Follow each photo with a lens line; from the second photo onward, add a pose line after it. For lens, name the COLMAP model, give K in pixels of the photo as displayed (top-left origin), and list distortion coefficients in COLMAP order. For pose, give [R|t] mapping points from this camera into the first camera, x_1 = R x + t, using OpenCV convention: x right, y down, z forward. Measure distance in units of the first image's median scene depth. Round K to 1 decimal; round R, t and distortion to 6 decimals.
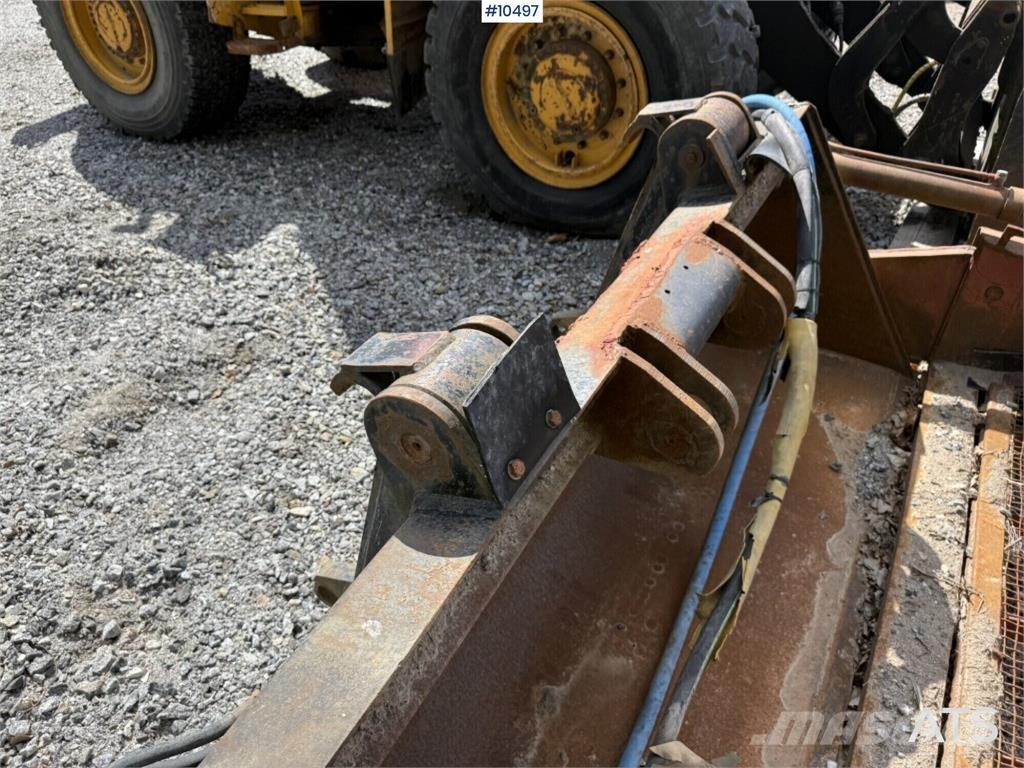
lens RADIAL K [[738.0, 0, 512.0], [0, 738.0, 384.0], [0, 0, 1]] dist [0.057431, -0.082785]
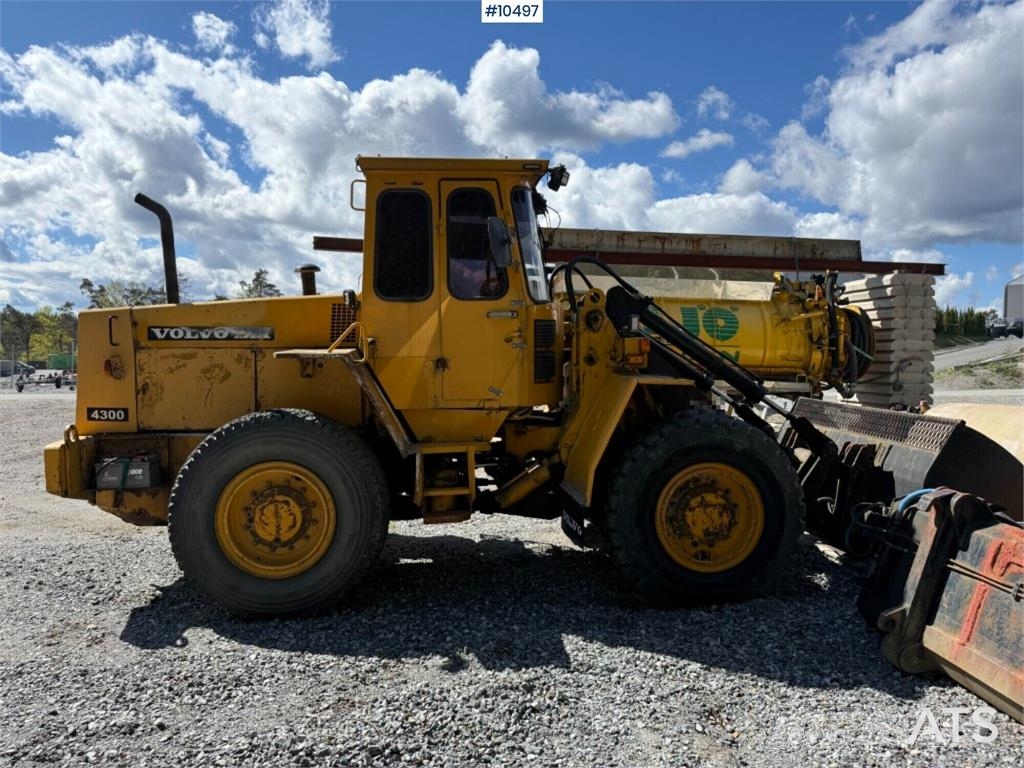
lens RADIAL K [[738.0, 0, 512.0], [0, 738.0, 384.0], [0, 0, 1]] dist [0.057431, -0.082785]
pose [[0.814657, 0.004907, 0.579922, -1.234865], [0.335673, 0.811448, -0.478409, 0.015576], [-0.472924, 0.584404, 0.659405, -0.052985]]
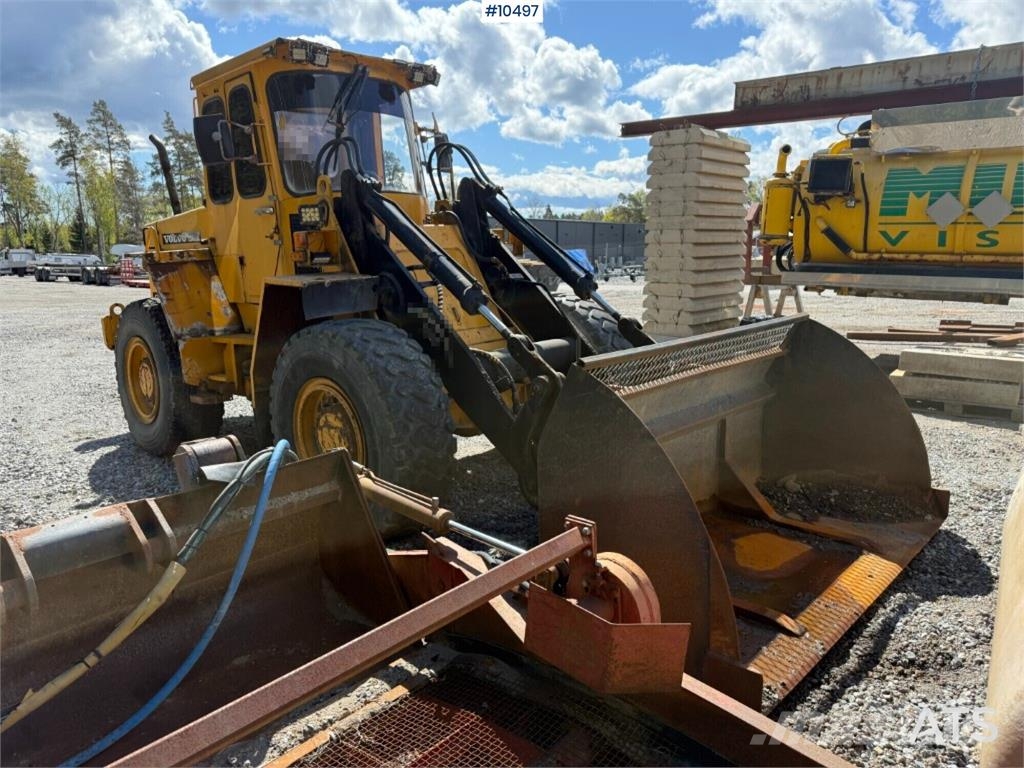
lens RADIAL K [[738.0, 0, 512.0], [0, 738.0, 384.0], [0, 0, 1]] dist [0.057431, -0.082785]
pose [[0.966077, 0.054301, -0.252481, 0.750214], [-0.163580, 0.885184, -0.435534, 0.079299], [0.199843, 0.462061, 0.864039, -0.206792]]
